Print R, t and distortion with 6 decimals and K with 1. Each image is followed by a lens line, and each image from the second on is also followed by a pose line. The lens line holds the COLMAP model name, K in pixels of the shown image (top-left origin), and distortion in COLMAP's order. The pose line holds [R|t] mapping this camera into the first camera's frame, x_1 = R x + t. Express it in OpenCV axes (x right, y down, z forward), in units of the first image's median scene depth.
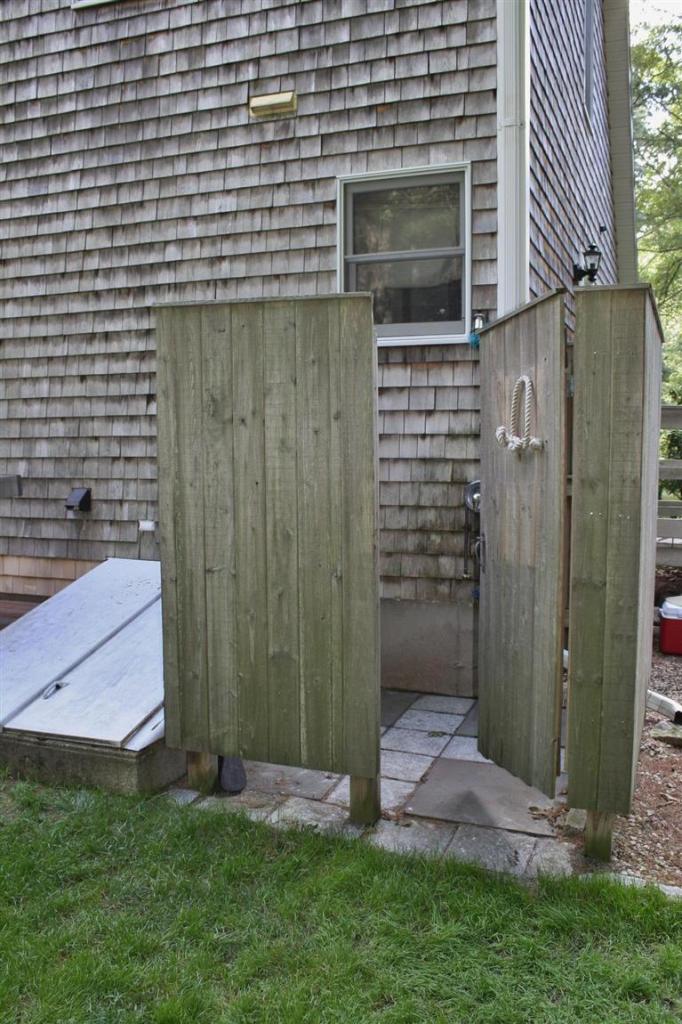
lens RADIAL K [[868.0, 0, 341.0], [0, 868.0, 512.0], [0, 0, 1]] dist [-0.152749, 0.134913]
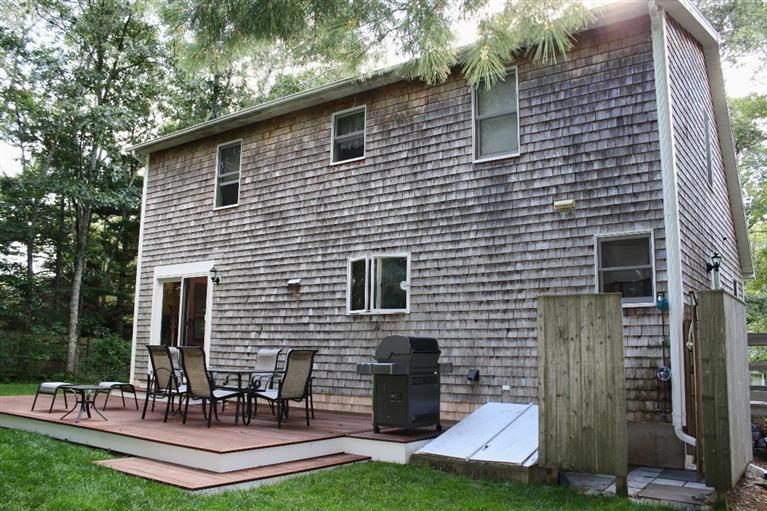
lens RADIAL K [[650.1, 0, 383.3], [0, 650.1, 262.2], [0, 0, 1]] dist [-0.152749, 0.134913]
pose [[0.969797, -0.016647, -0.243345, -0.134963], [-0.040642, 0.972693, -0.228510, 0.100084], [0.240504, 0.231498, 0.942638, -0.756962]]
